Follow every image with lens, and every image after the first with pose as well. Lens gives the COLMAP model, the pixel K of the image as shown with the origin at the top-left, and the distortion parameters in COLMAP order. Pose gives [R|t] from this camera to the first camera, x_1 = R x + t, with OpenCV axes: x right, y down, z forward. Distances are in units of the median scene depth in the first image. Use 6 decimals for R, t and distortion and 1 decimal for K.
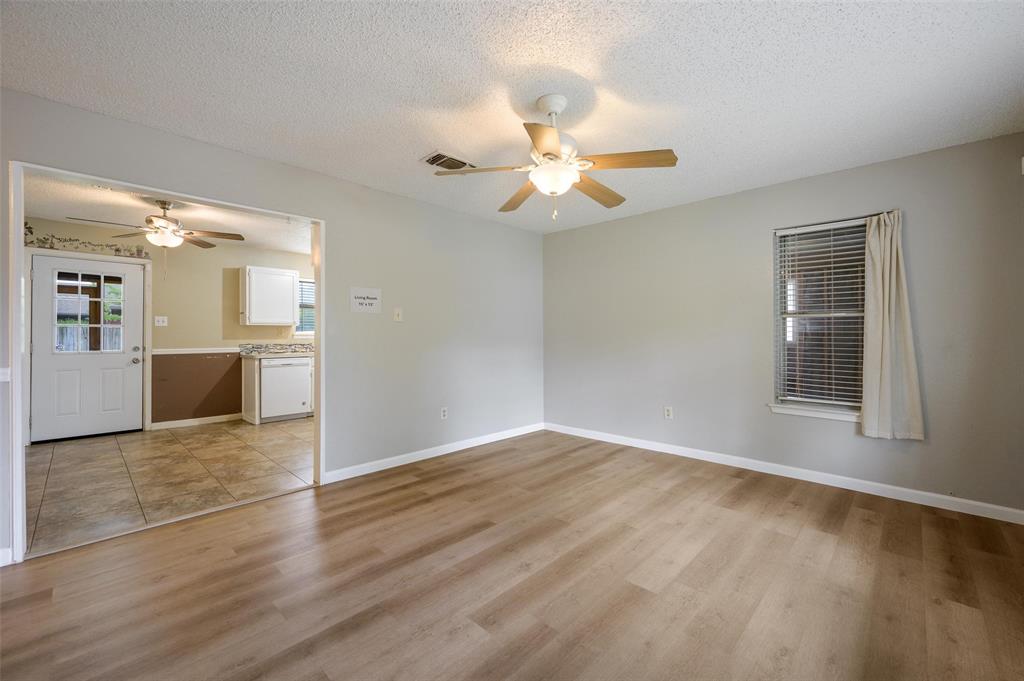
lens RADIAL K [[416.8, 0, 524.4], [0, 416.8, 333.3], [0, 0, 1]] dist [-0.000596, 0.000070]
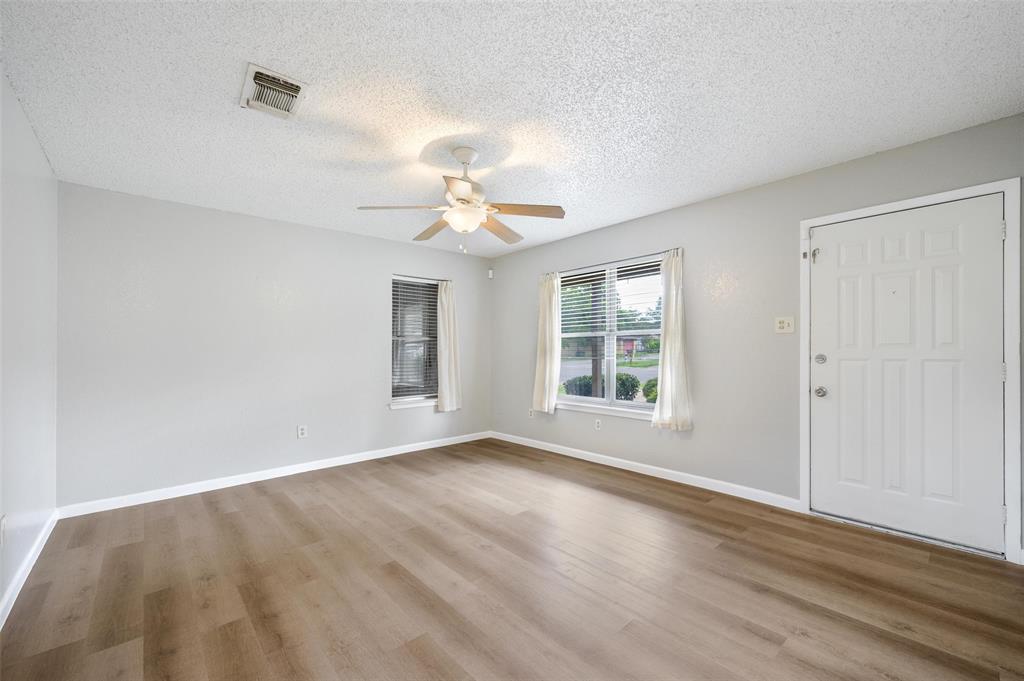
lens RADIAL K [[414.4, 0, 517.6], [0, 414.4, 342.8], [0, 0, 1]] dist [-0.002367, -0.000402]
pose [[0.085520, 0.018880, 0.996158, -0.821680], [0.009164, 0.999763, -0.019735, 0.008135], [-0.996294, 0.010816, 0.085327, 0.571984]]
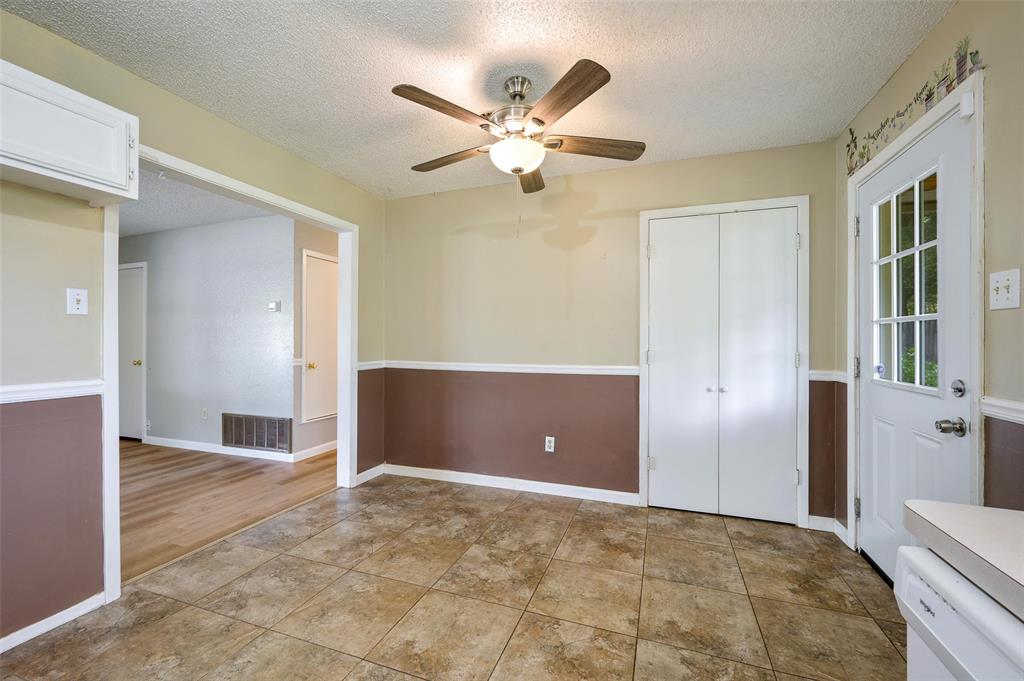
lens RADIAL K [[414.4, 0, 517.6], [0, 414.4, 342.8], [0, 0, 1]] dist [-0.002367, -0.000402]
pose [[-0.917350, 0.000897, -0.398081, -0.879192], [0.002054, 0.999995, -0.002479, 0.016993], [0.398077, -0.003092, -0.917347, 1.939362]]
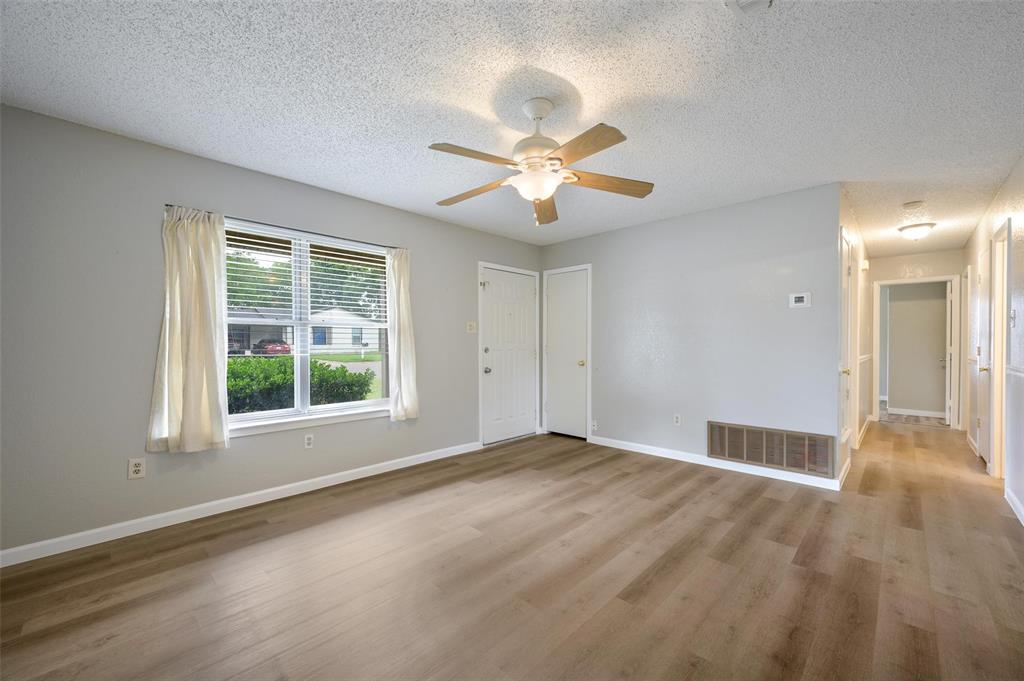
lens RADIAL K [[407.8, 0, 511.8], [0, 407.8, 346.9], [0, 0, 1]] dist [-0.002643, -0.000243]
pose [[-0.999870, 0.004370, 0.015538, 0.091506], [0.004482, 0.999964, 0.007215, 0.010098], [-0.015505, 0.007284, -0.999853, 1.500504]]
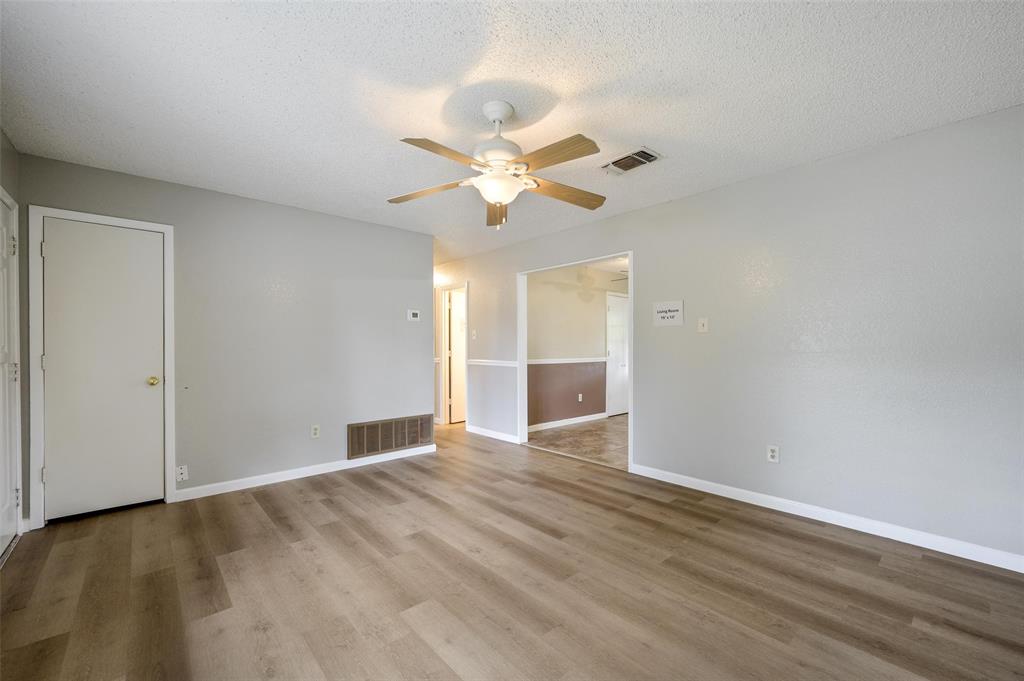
lens RADIAL K [[420.6, 0, 514.2], [0, 420.6, 347.6], [0, 0, 1]] dist [0.000373, -0.000096]
pose [[-0.088023, 0.004330, -0.996109, 0.801233], [0.005182, 0.999979, 0.003889, 0.004803], [0.996105, -0.004820, -0.088044, 0.858503]]
